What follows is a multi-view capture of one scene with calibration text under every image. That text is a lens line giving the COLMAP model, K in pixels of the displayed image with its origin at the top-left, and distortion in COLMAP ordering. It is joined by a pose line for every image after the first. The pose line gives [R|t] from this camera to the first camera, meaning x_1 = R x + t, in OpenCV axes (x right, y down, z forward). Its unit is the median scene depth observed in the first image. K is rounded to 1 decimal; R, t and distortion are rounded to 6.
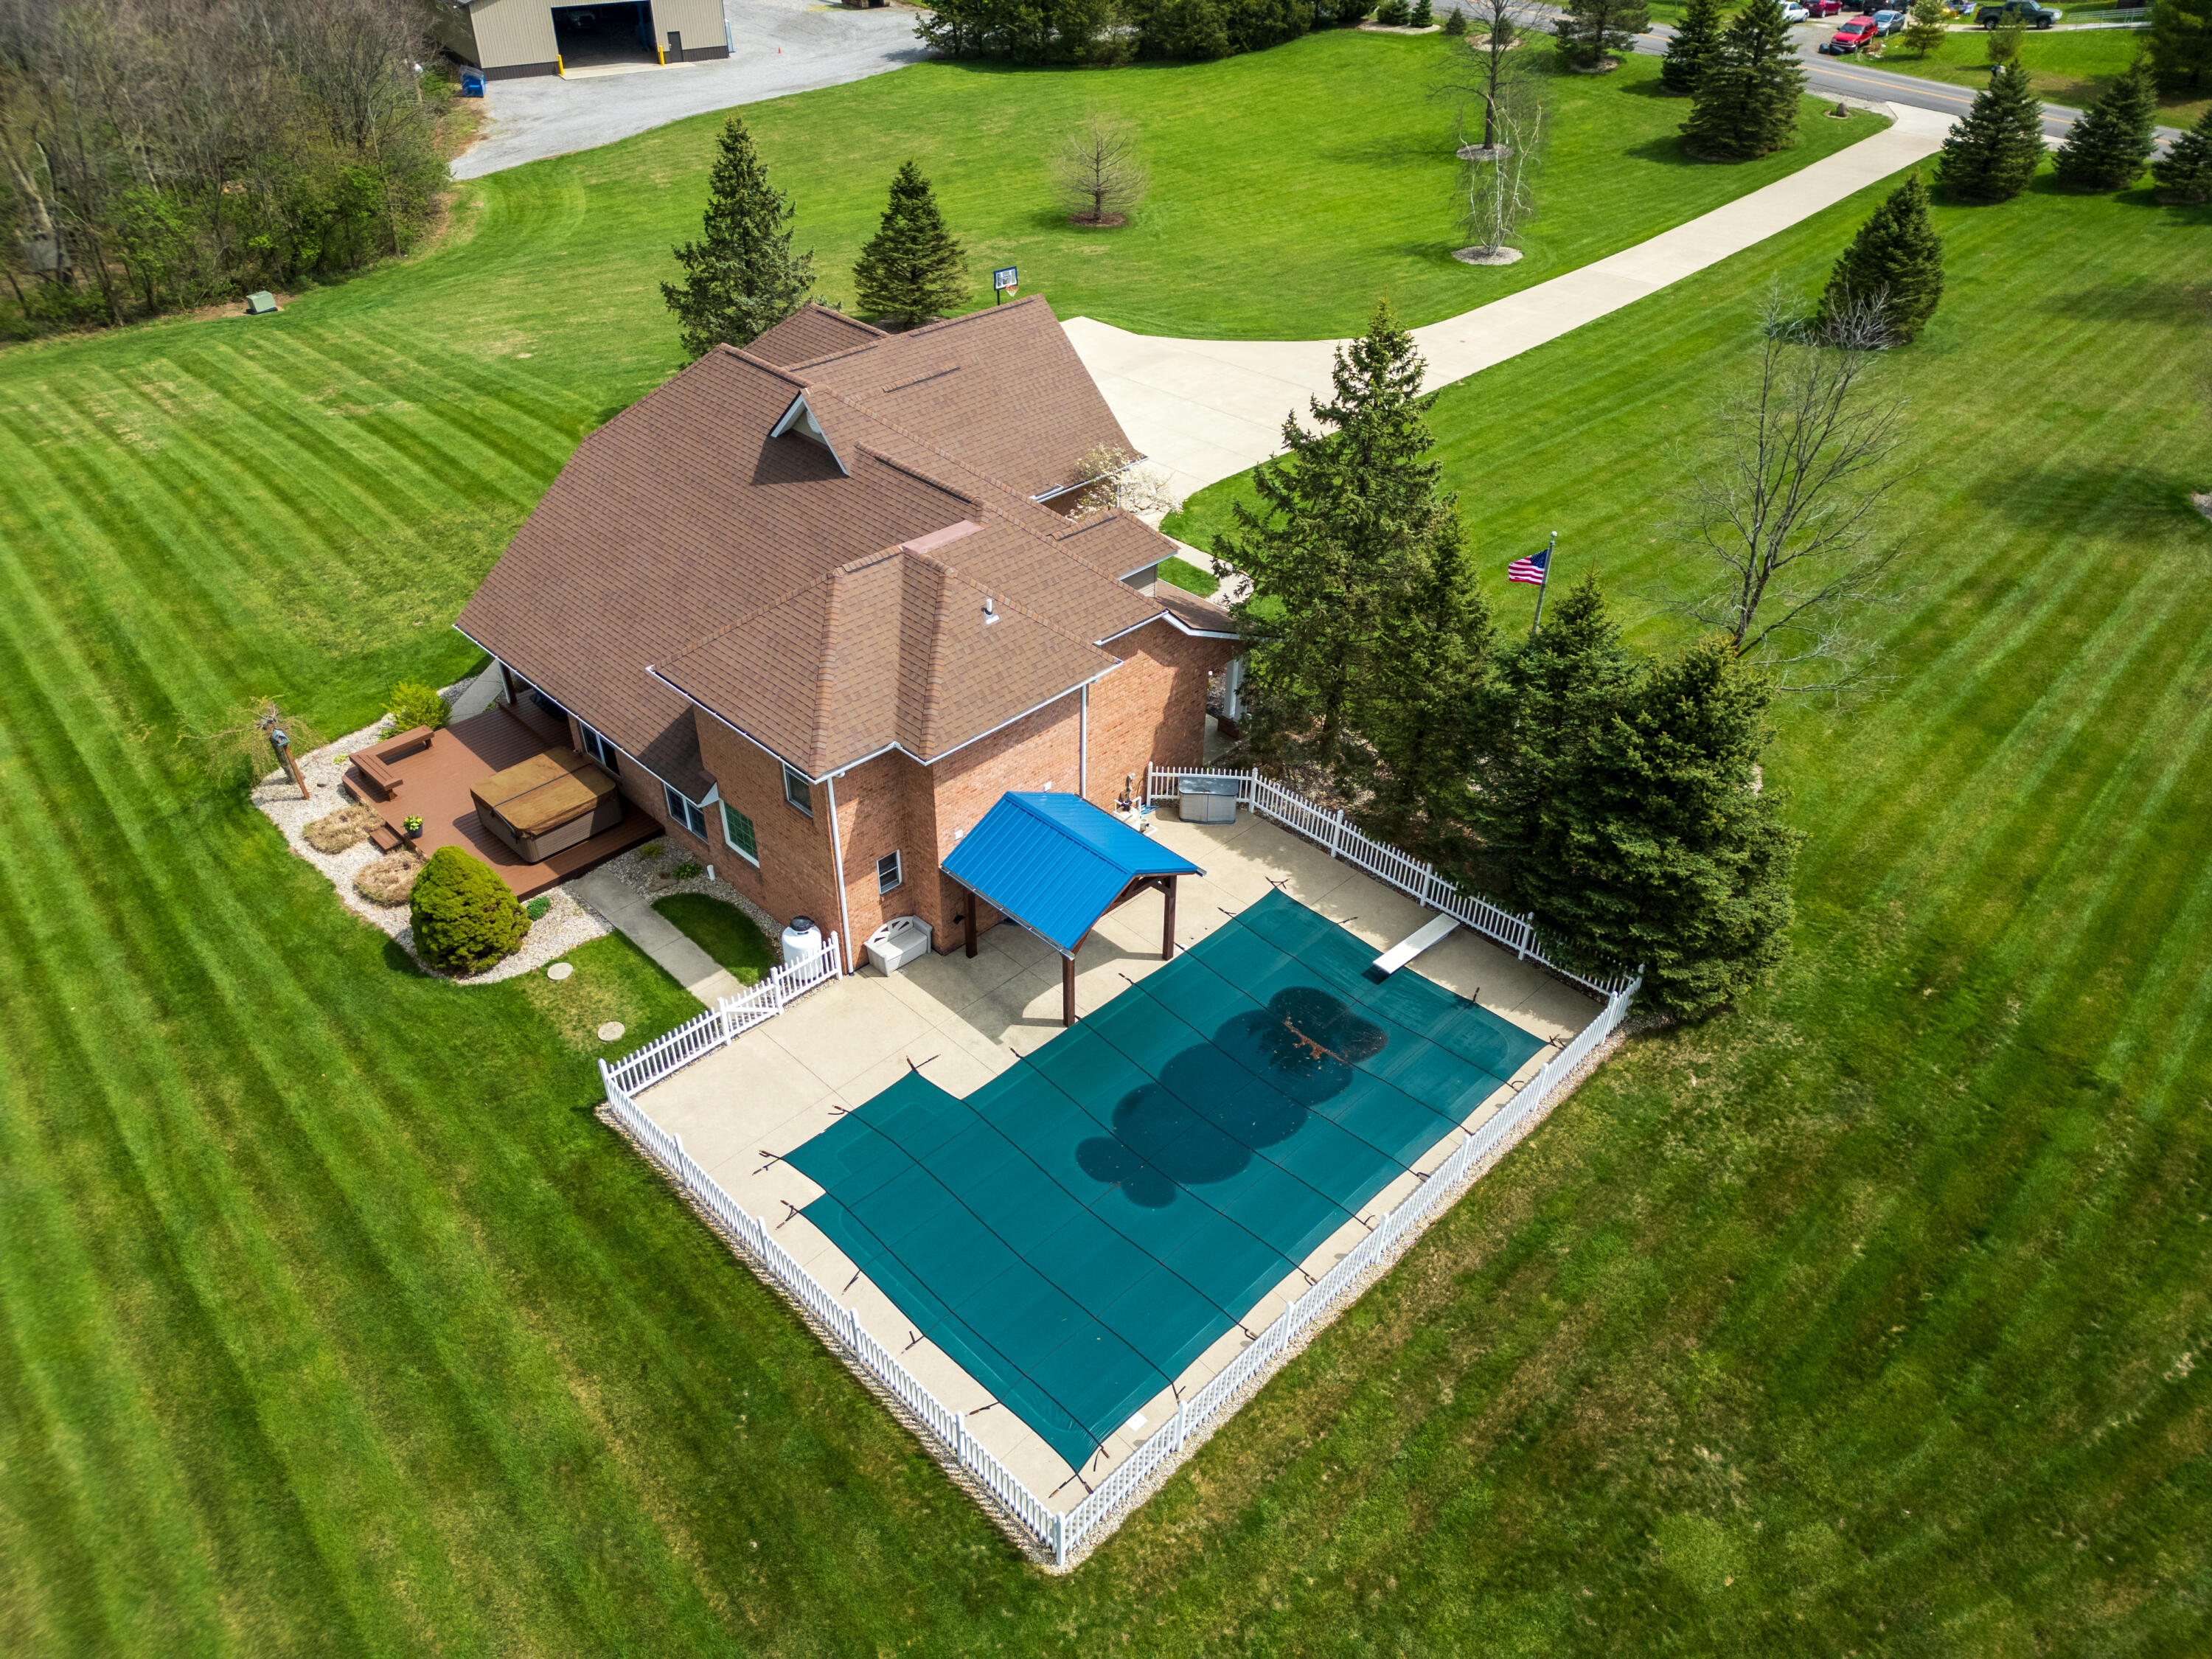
lens RADIAL K [[1552.6, 0, 1106.0], [0, 1552.6, 829.5], [0, 0, 1]] dist [0.066179, -0.063800]
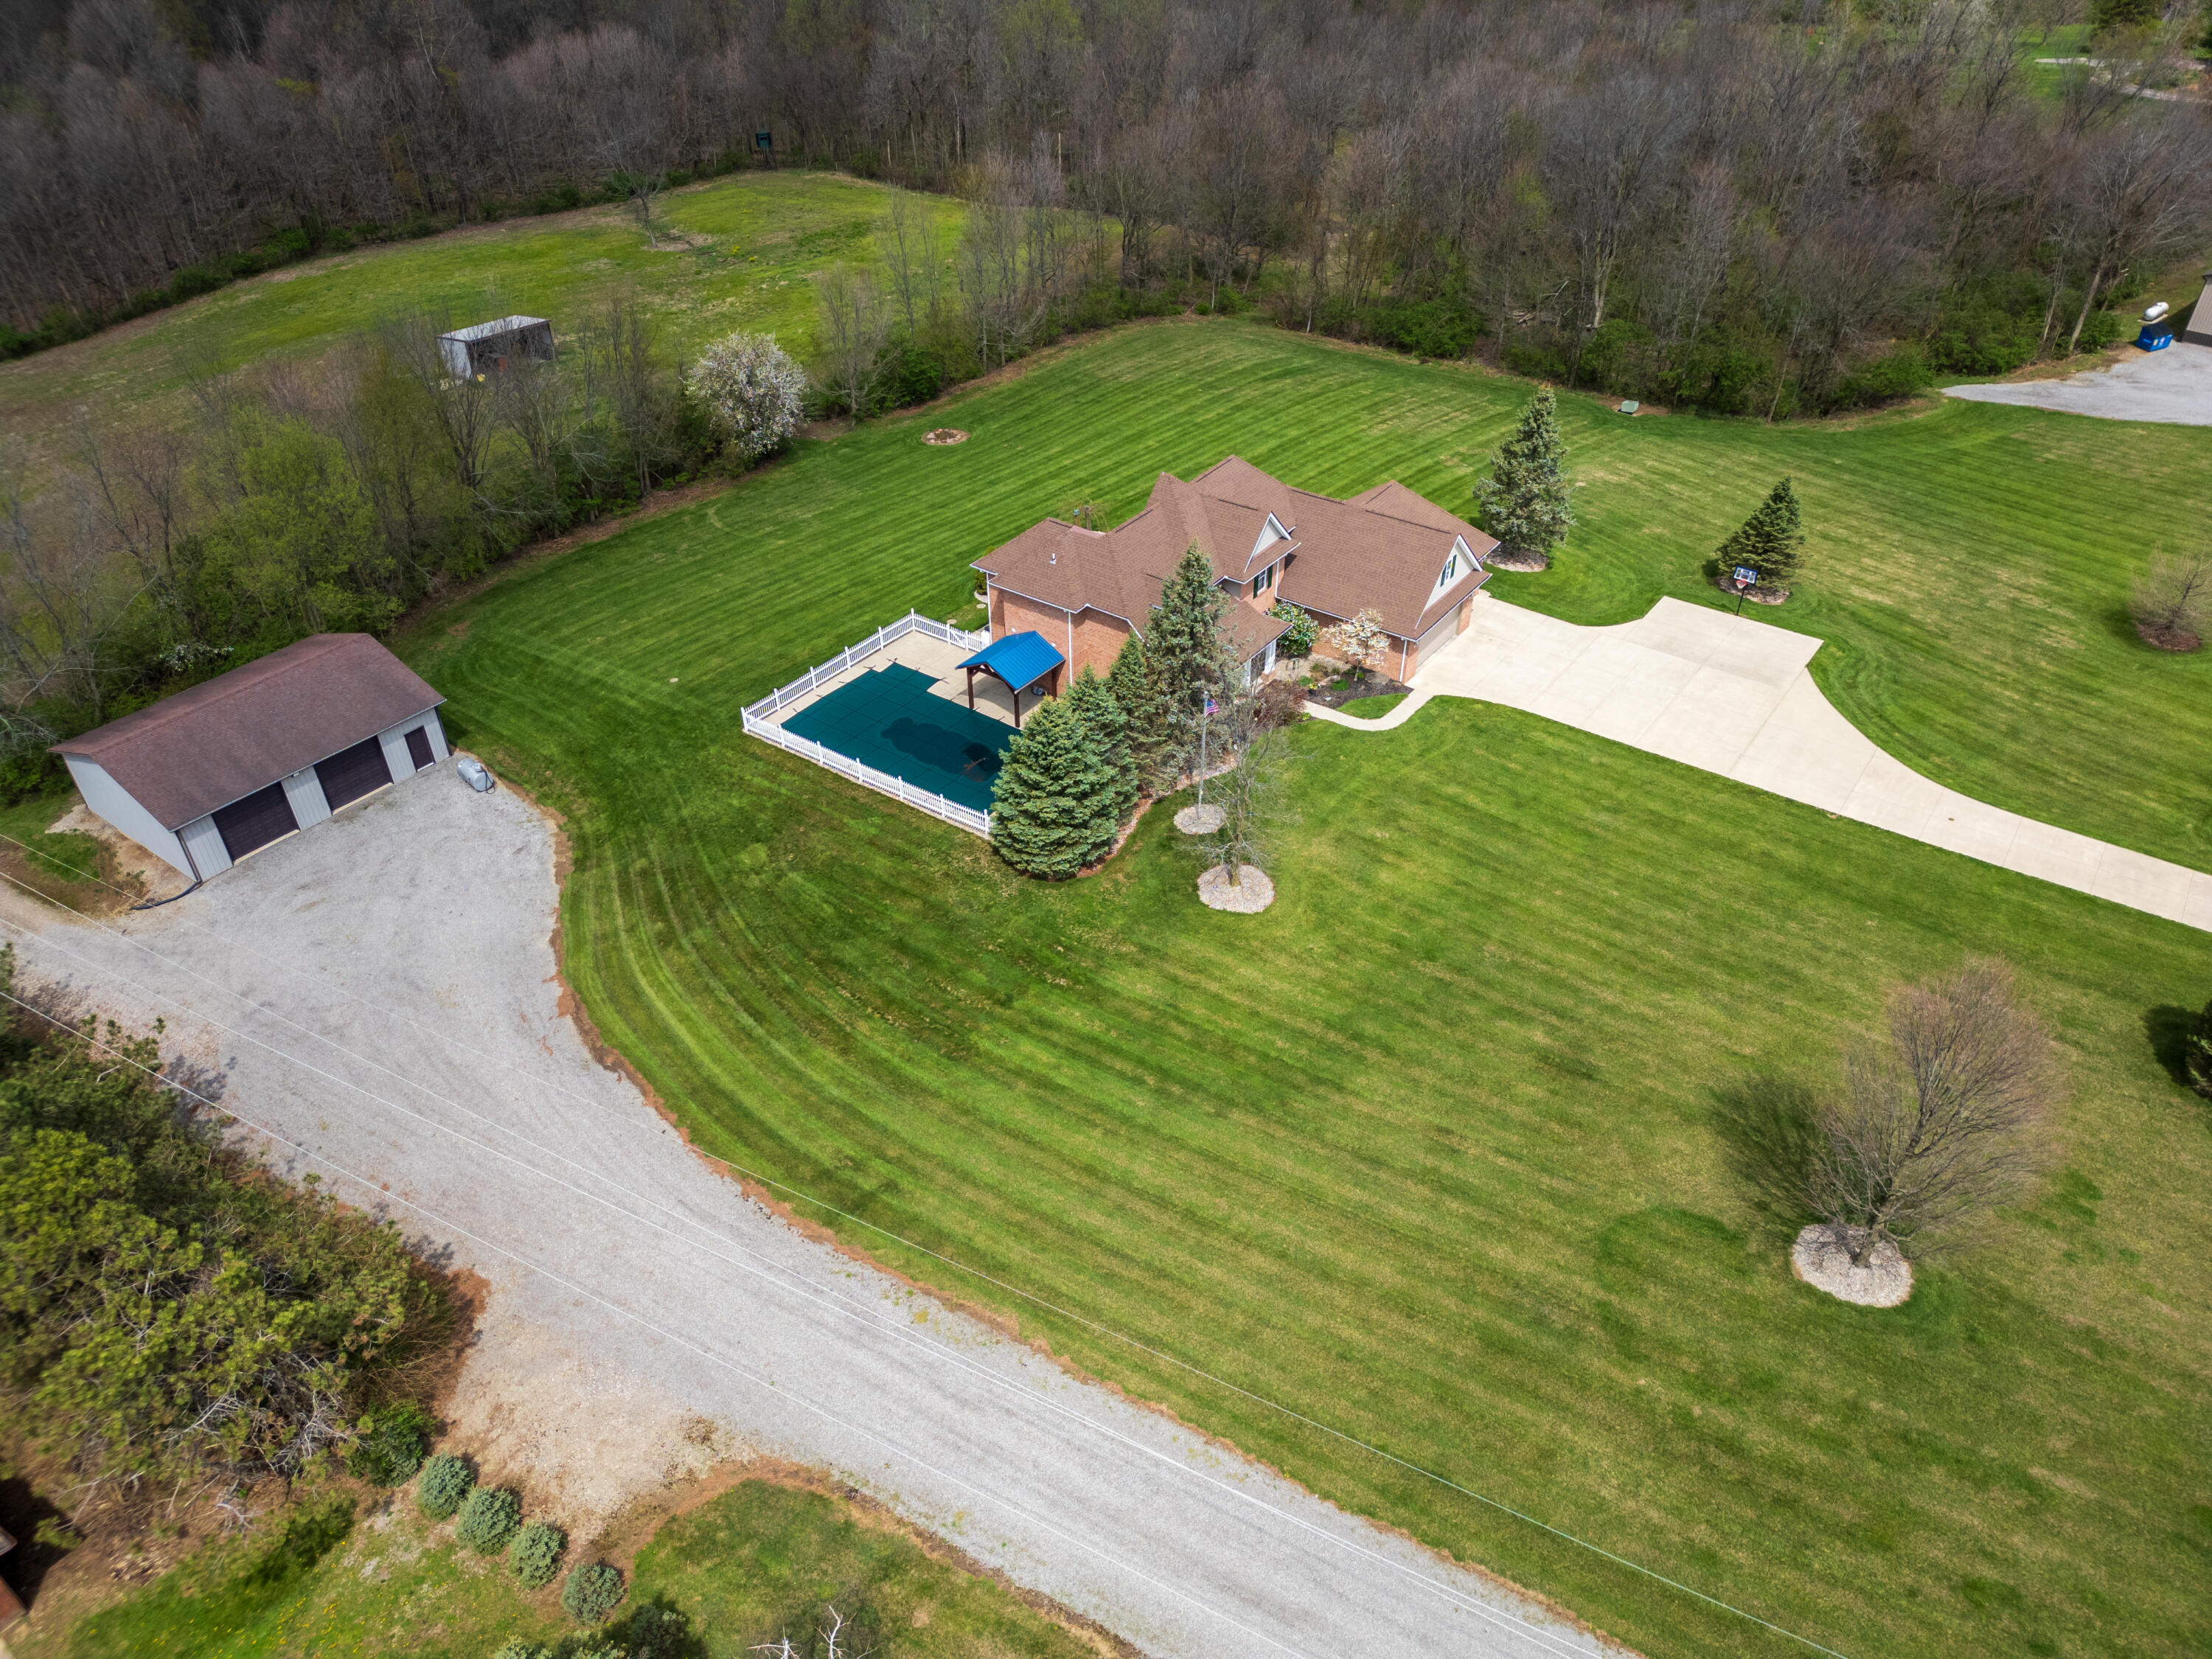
lens RADIAL K [[1552.6, 0, 1106.0], [0, 1552.6, 829.5], [0, 0, 1]] dist [0.066179, -0.063800]
pose [[0.152286, 0.569920, -0.807465, 1.279793], [-0.578935, 0.713596, 0.394480, -0.504621], [0.801026, 0.407397, 0.438617, 0.102752]]
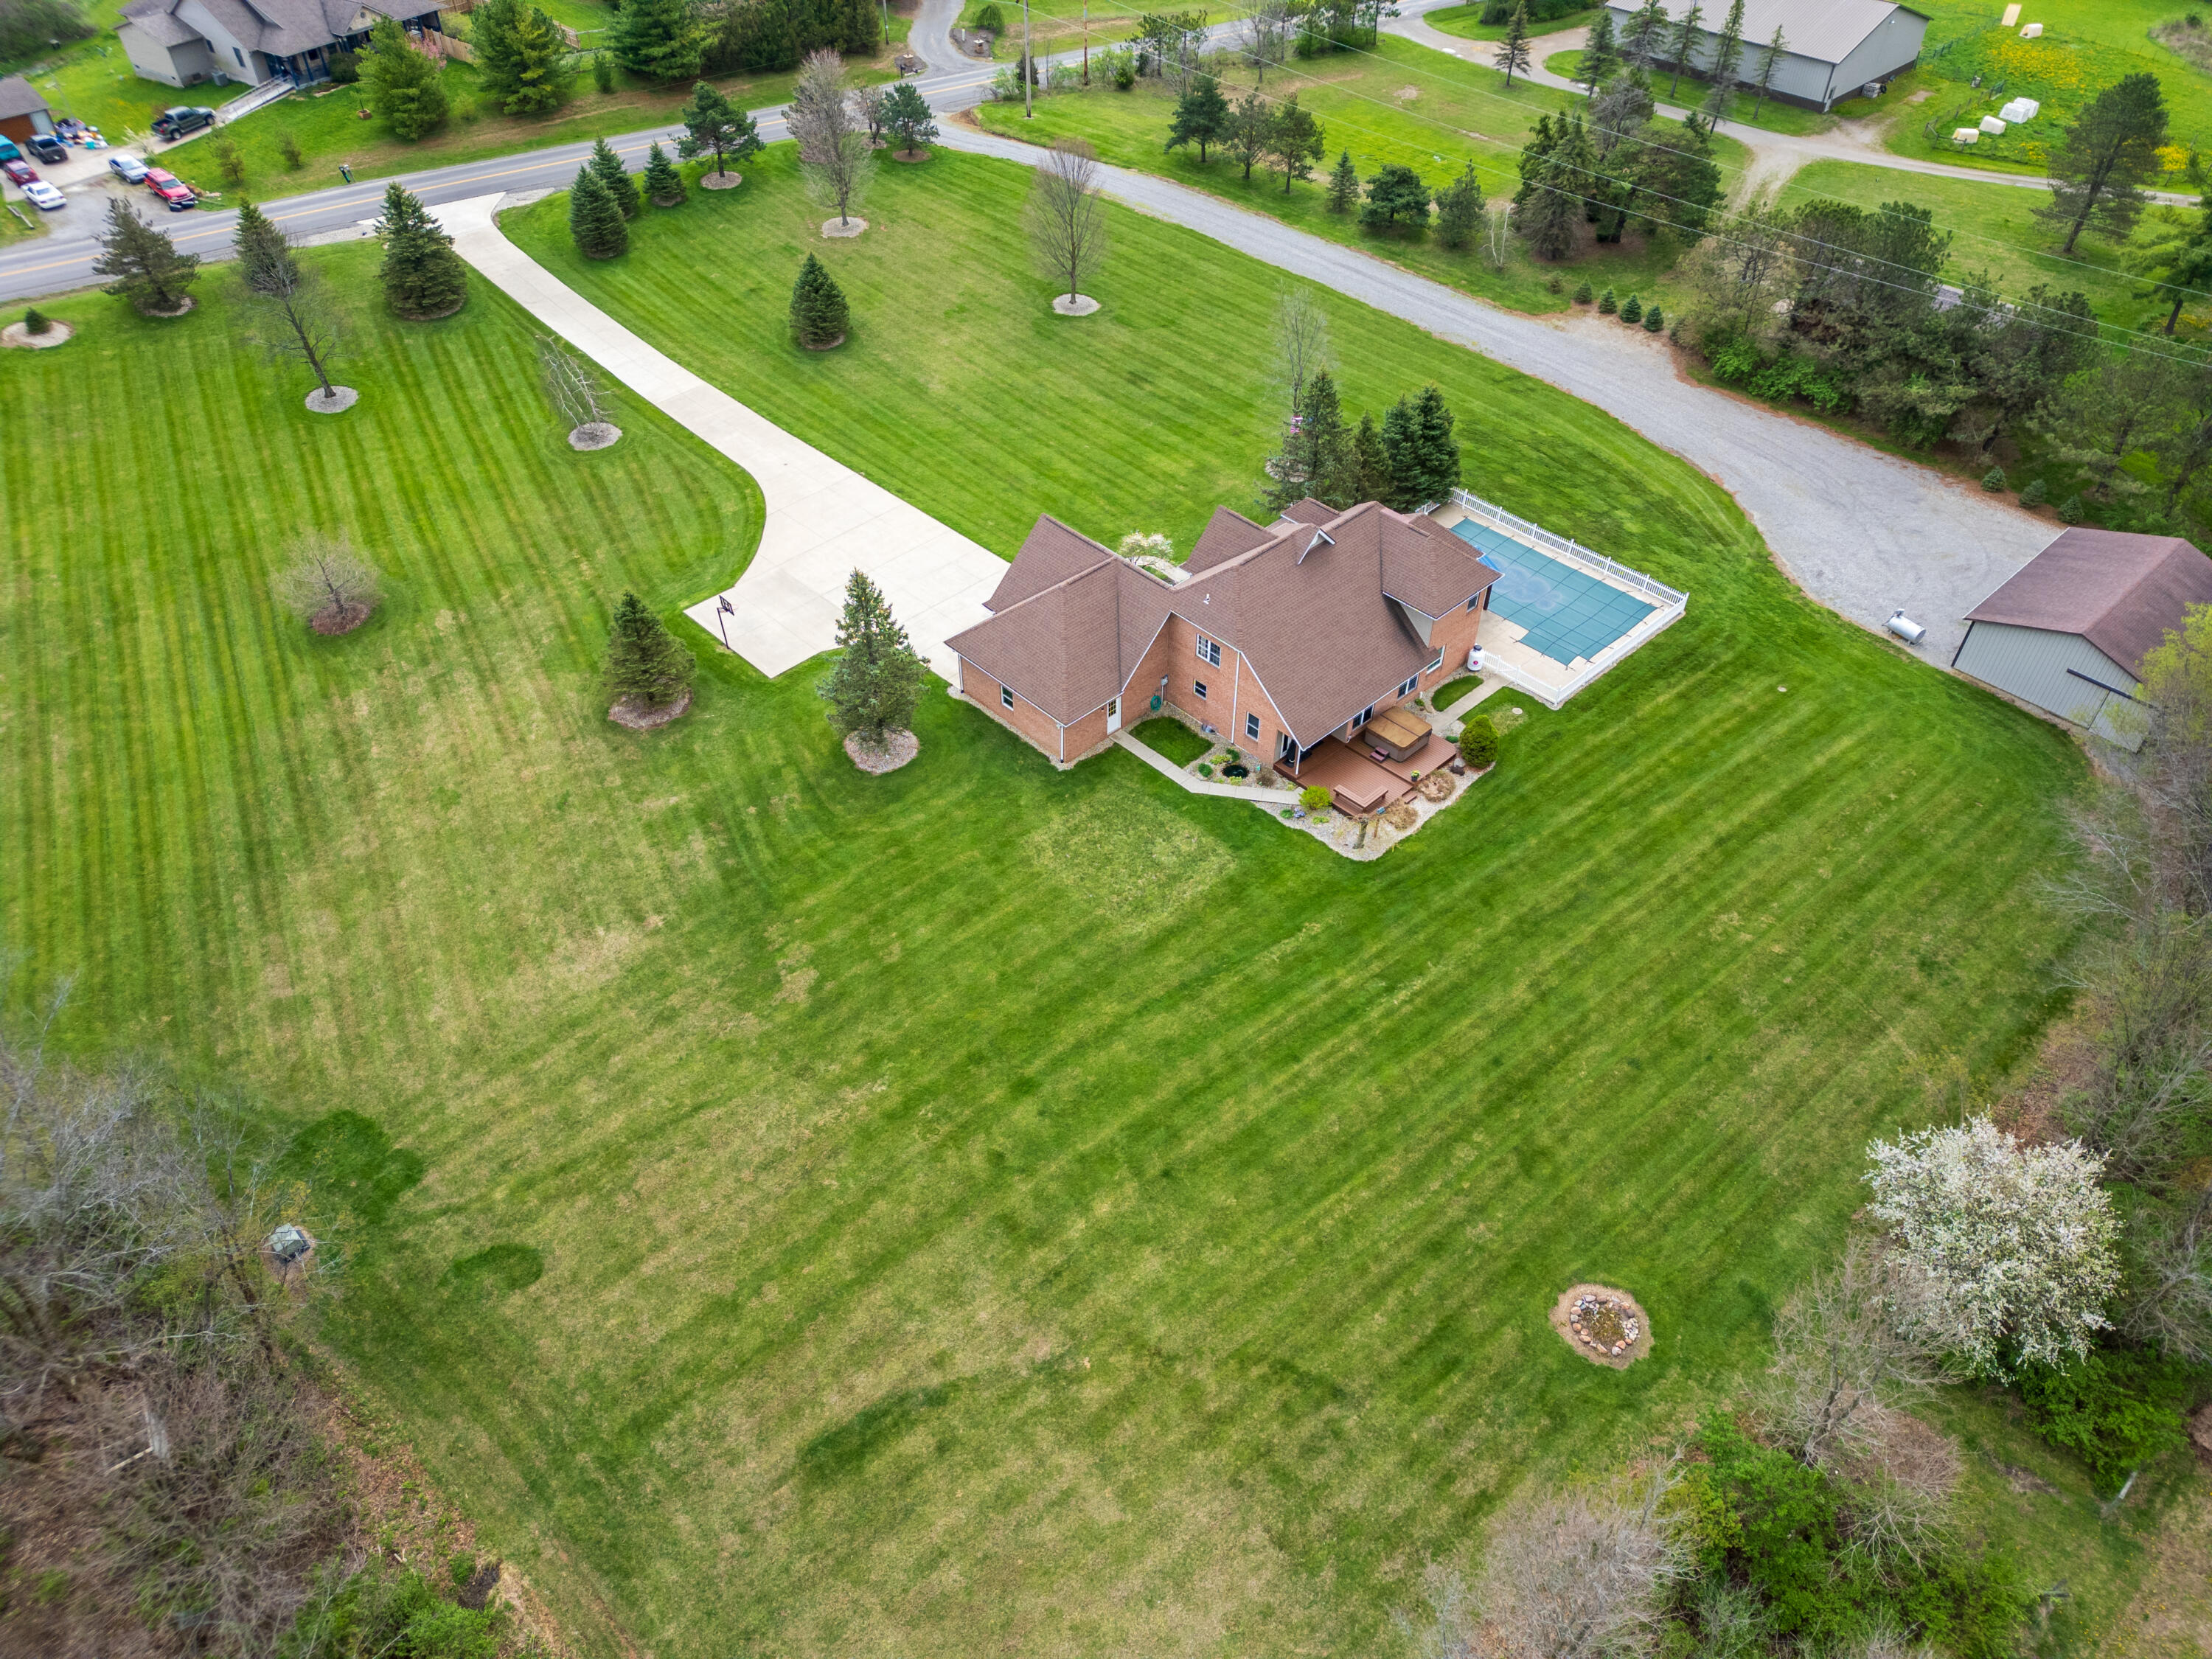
lens RADIAL K [[1552.6, 0, 1106.0], [0, 1552.6, 829.5], [0, 0, 1]] dist [0.066179, -0.063800]
pose [[0.026789, -0.696268, 0.717282, -1.412522], [0.592519, 0.588966, 0.549582, -0.963467], [-0.805111, 0.410280, 0.428330, 0.307267]]
